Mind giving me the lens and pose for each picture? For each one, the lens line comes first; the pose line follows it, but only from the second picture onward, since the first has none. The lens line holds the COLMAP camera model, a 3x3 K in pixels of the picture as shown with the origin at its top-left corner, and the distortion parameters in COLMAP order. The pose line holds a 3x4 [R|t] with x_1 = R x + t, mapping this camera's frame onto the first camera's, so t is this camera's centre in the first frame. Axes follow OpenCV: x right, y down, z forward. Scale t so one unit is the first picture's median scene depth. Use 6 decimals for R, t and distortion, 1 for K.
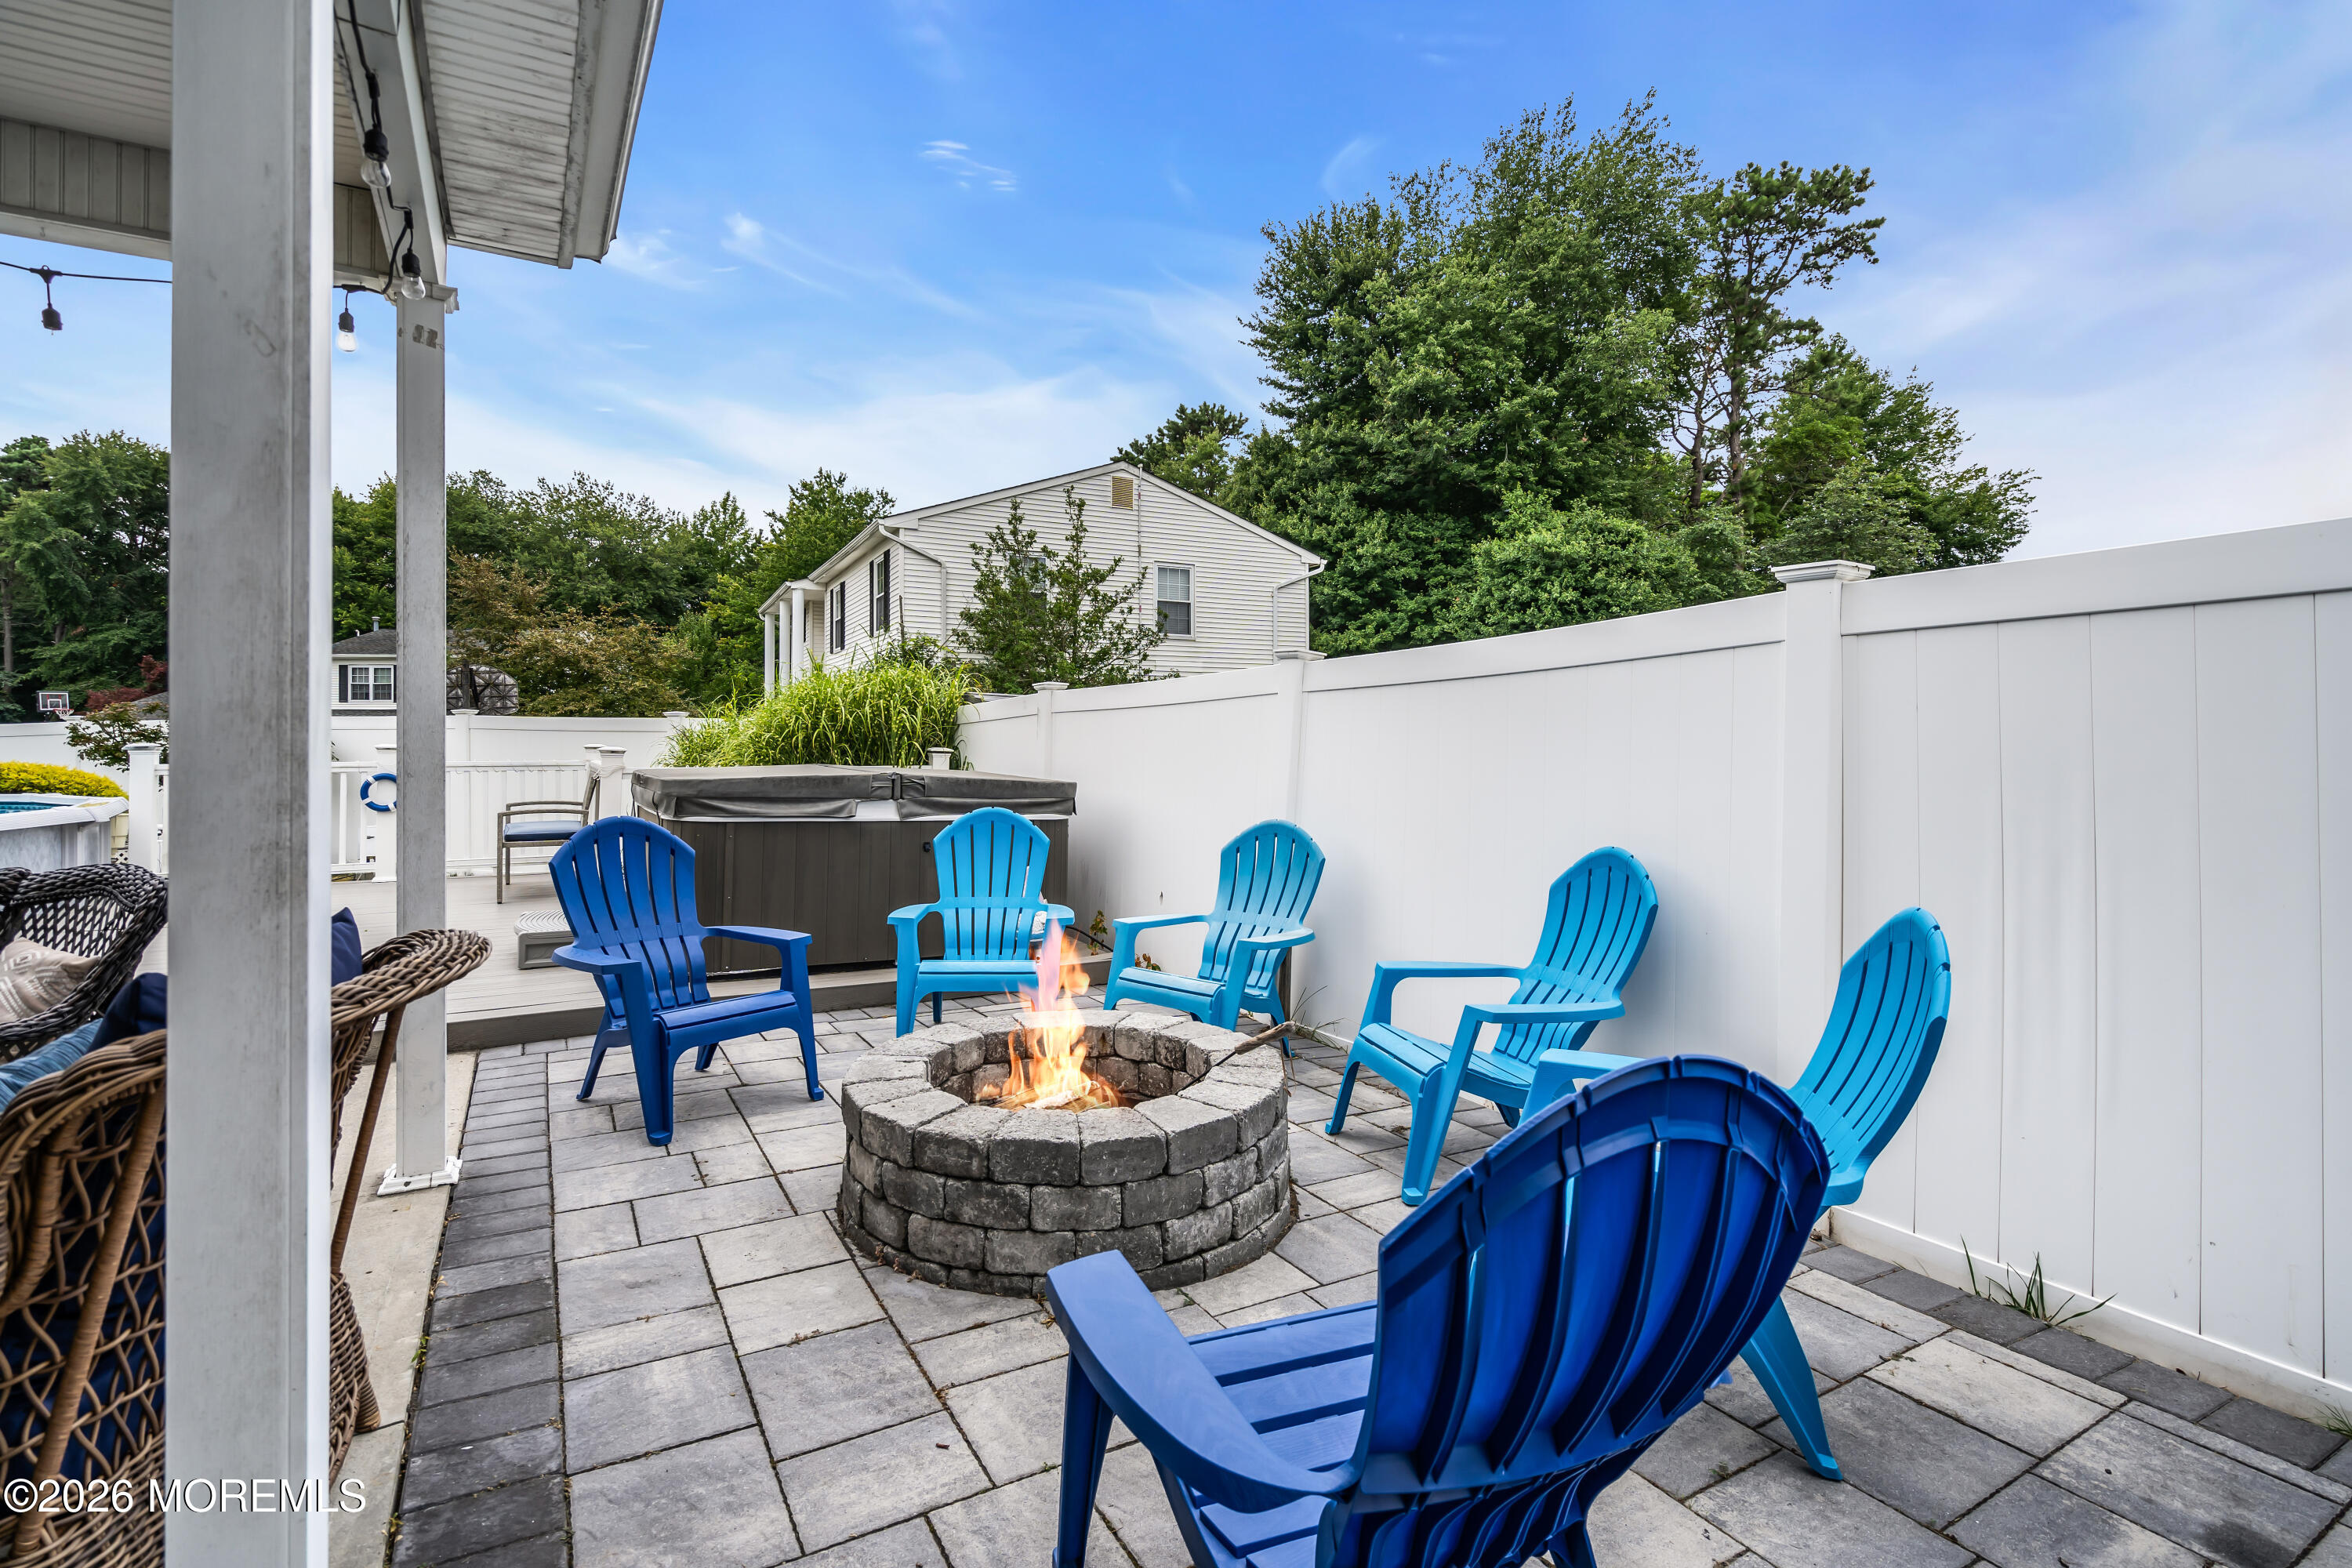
lens RADIAL K [[1077.8, 0, 1171.5], [0, 1077.8, 738.1], [0, 0, 1]] dist [-0.002805, 0.000380]
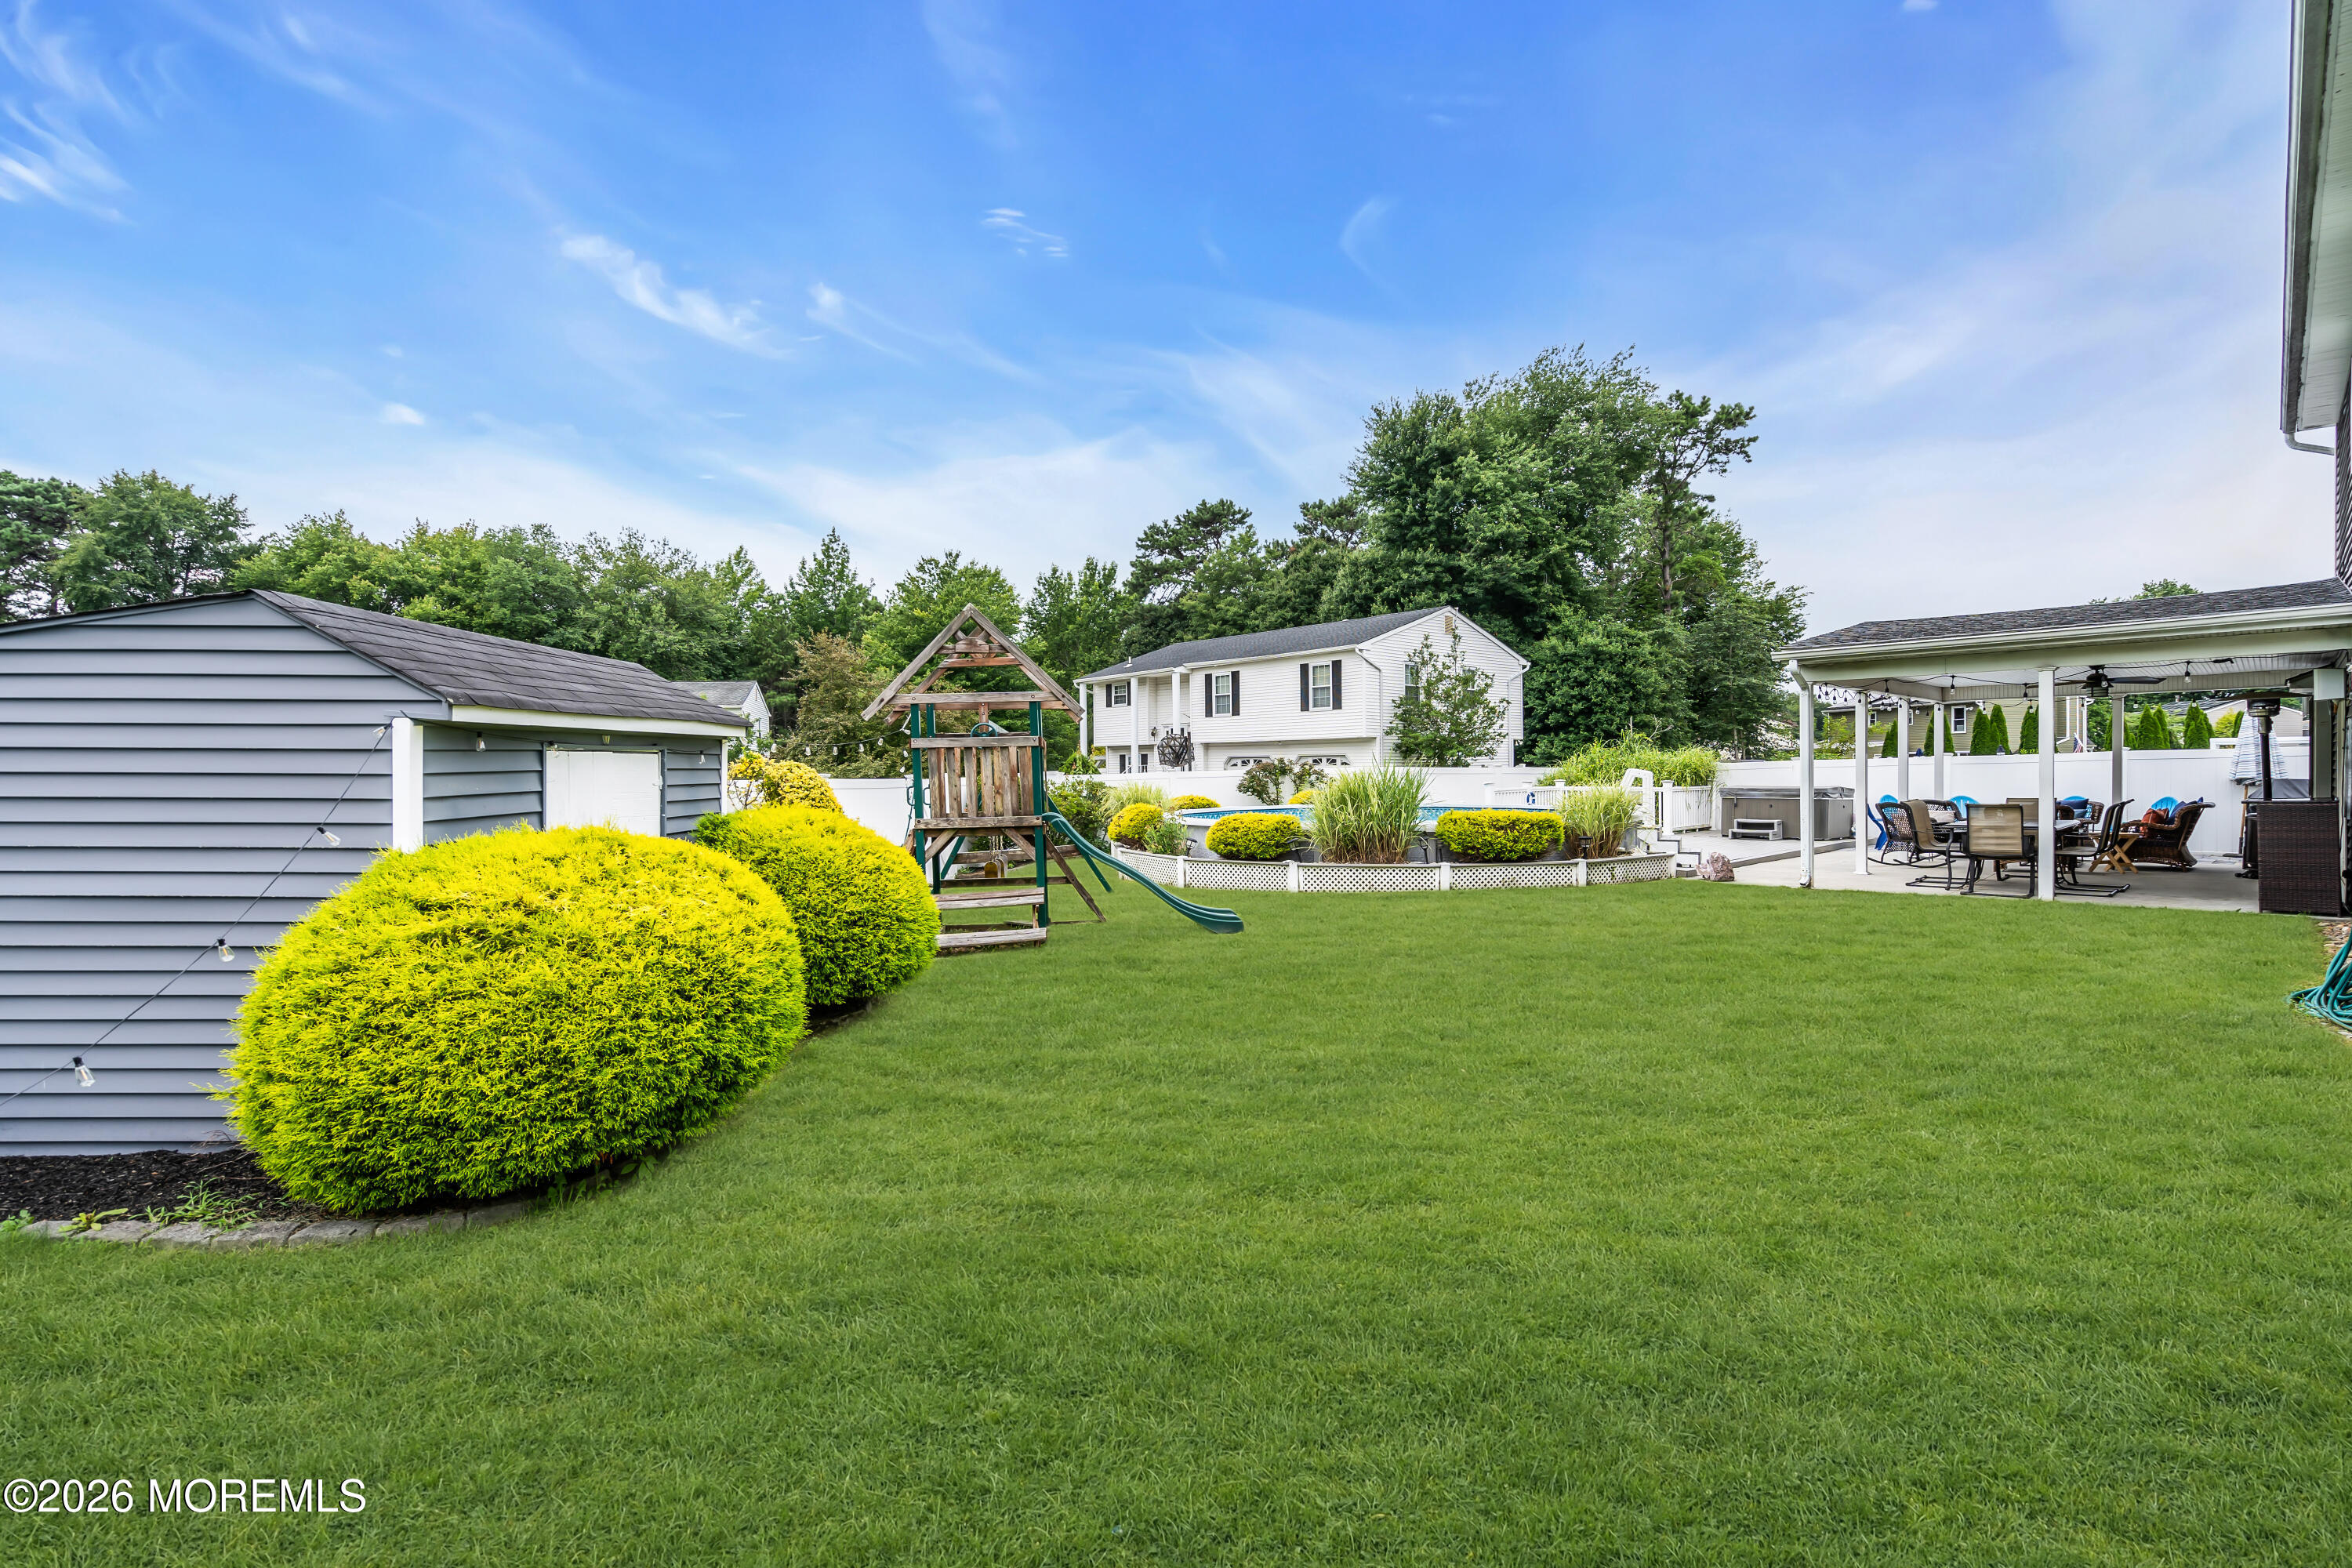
lens RADIAL K [[1091.9, 0, 1162.0], [0, 1091.9, 780.9], [0, 0, 1]] dist [-0.000204, 0.000051]
pose [[0.969413, -0.015329, 0.244957, -0.599554], [0.011646, 0.999796, 0.016474, -0.013604], [-0.245159, -0.013117, 0.969394, -0.355301]]
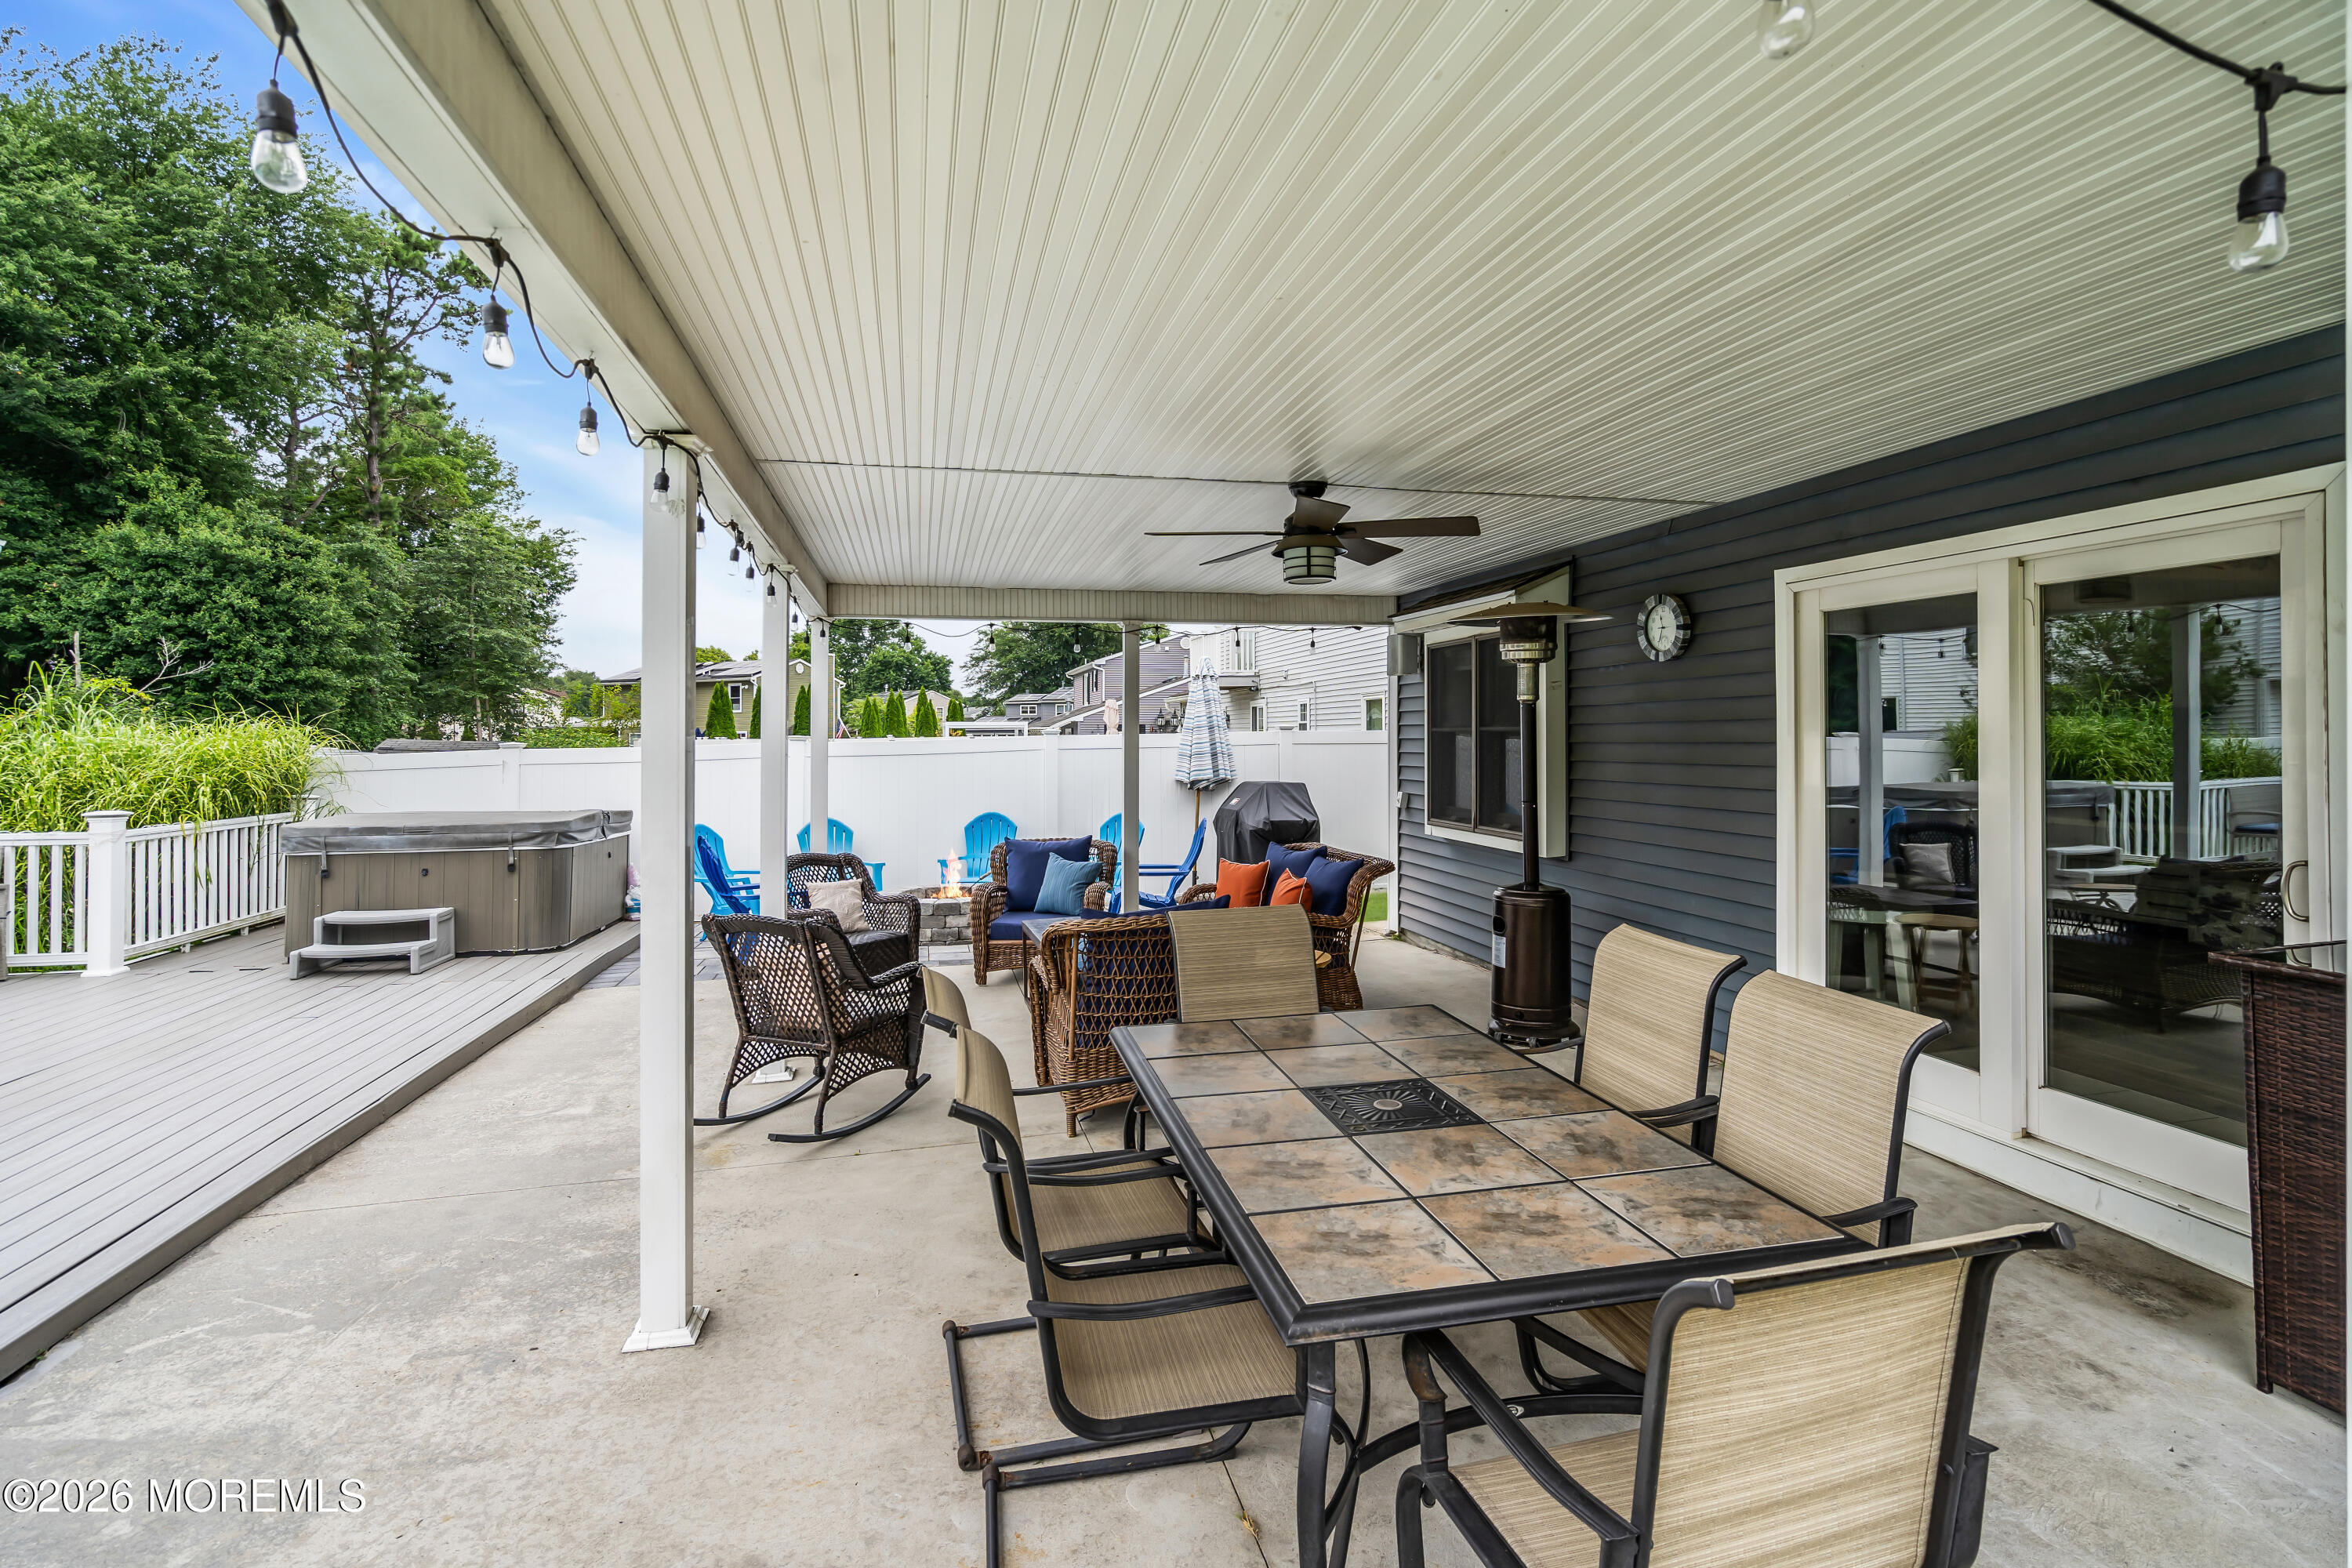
lens RADIAL K [[1093.0, 0, 1168.8], [0, 1093.0, 724.2], [0, 0, 1]] dist [0.001532, -0.000064]
pose [[0.297053, 0.006389, 0.954840, -0.277159], [0.002822, 0.999967, -0.007569, -0.014795], [-0.954857, 0.004943, 0.297025, -0.050116]]
